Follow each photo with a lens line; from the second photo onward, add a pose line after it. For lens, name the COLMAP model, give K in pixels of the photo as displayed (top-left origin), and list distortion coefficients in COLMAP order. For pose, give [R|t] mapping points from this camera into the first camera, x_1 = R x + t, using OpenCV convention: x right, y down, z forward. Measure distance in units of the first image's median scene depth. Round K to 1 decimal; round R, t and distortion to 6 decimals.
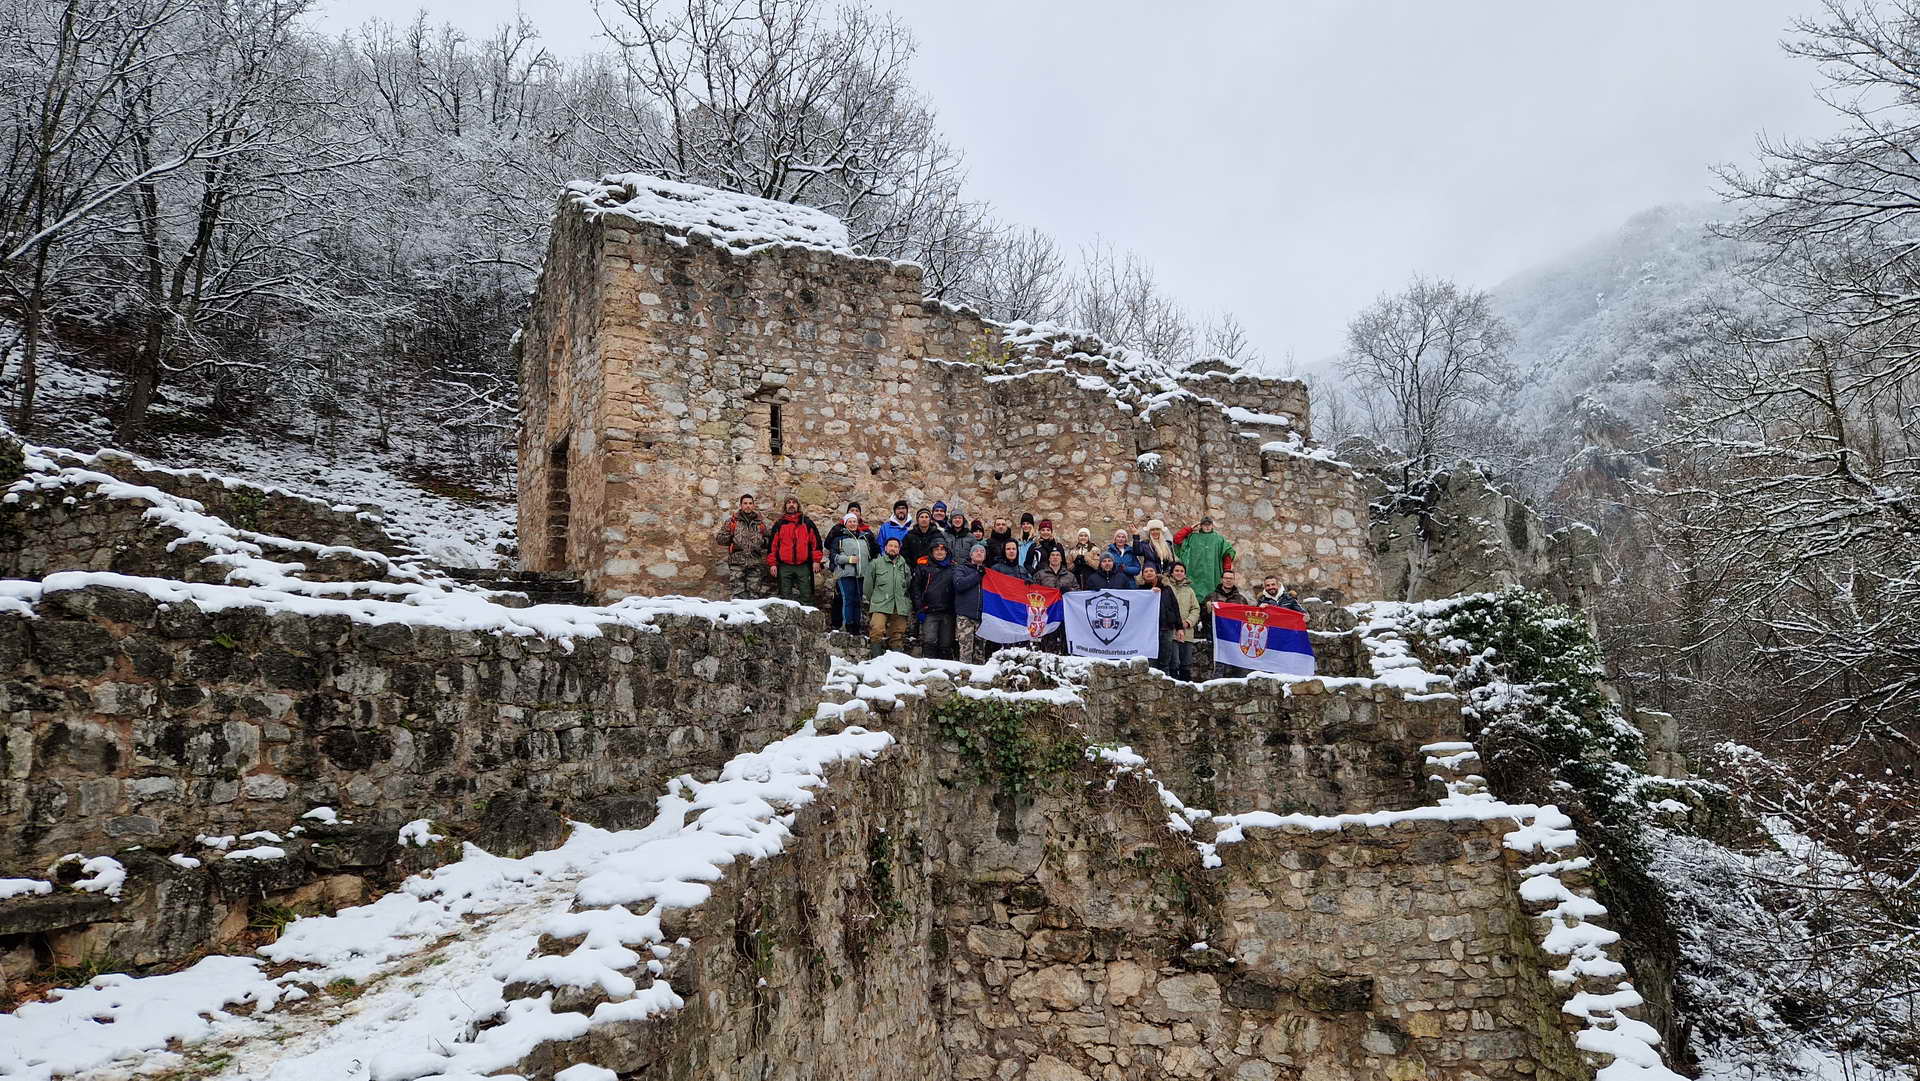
lens RADIAL K [[1263.9, 0, 972.8], [0, 1263.9, 548.0], [0, 0, 1]] dist [0.062033, -0.023471]
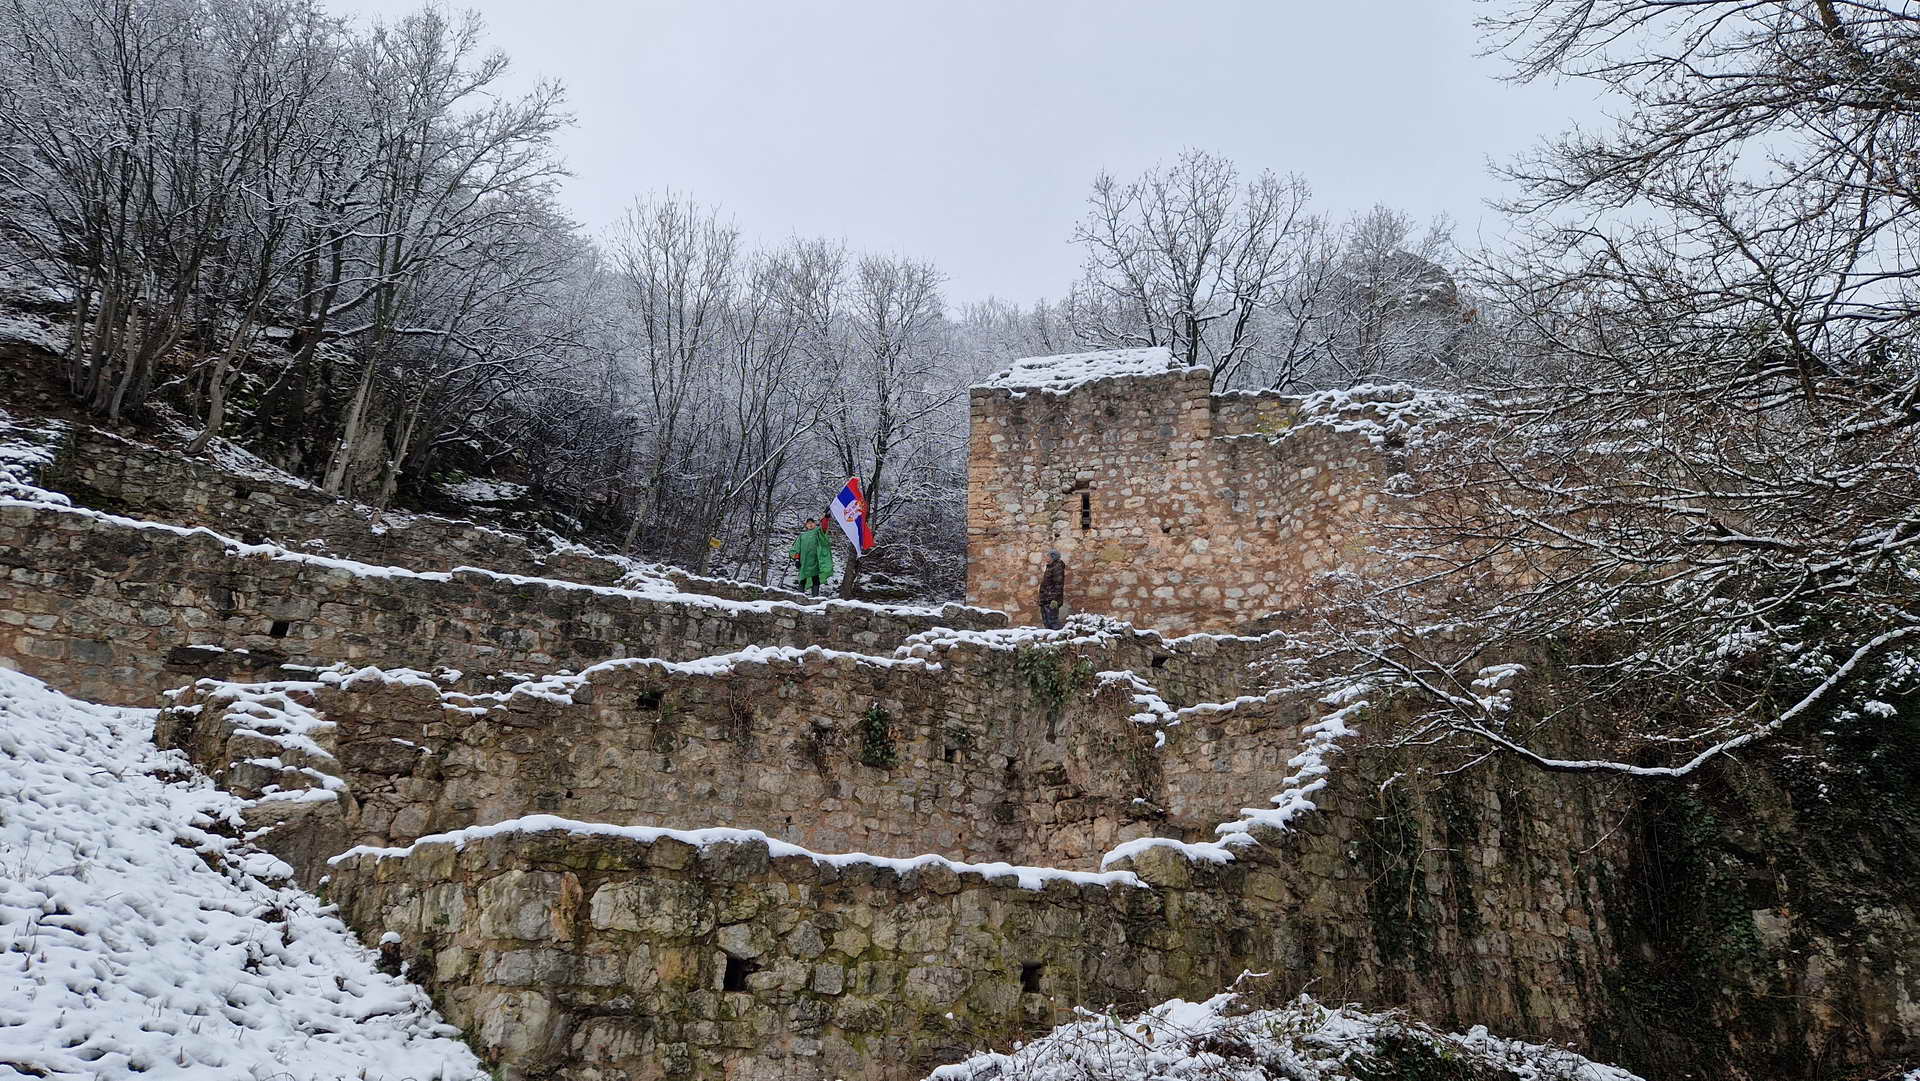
lens RADIAL K [[1263.9, 0, 994.7], [0, 1263.9, 575.9], [0, 0, 1]] dist [0.062033, -0.023471]
pose [[0.766260, -0.149584, -0.624876, 0.631102], [0.064779, 0.985553, -0.156487, 0.188049], [0.639257, 0.079431, 0.764880, -0.093302]]
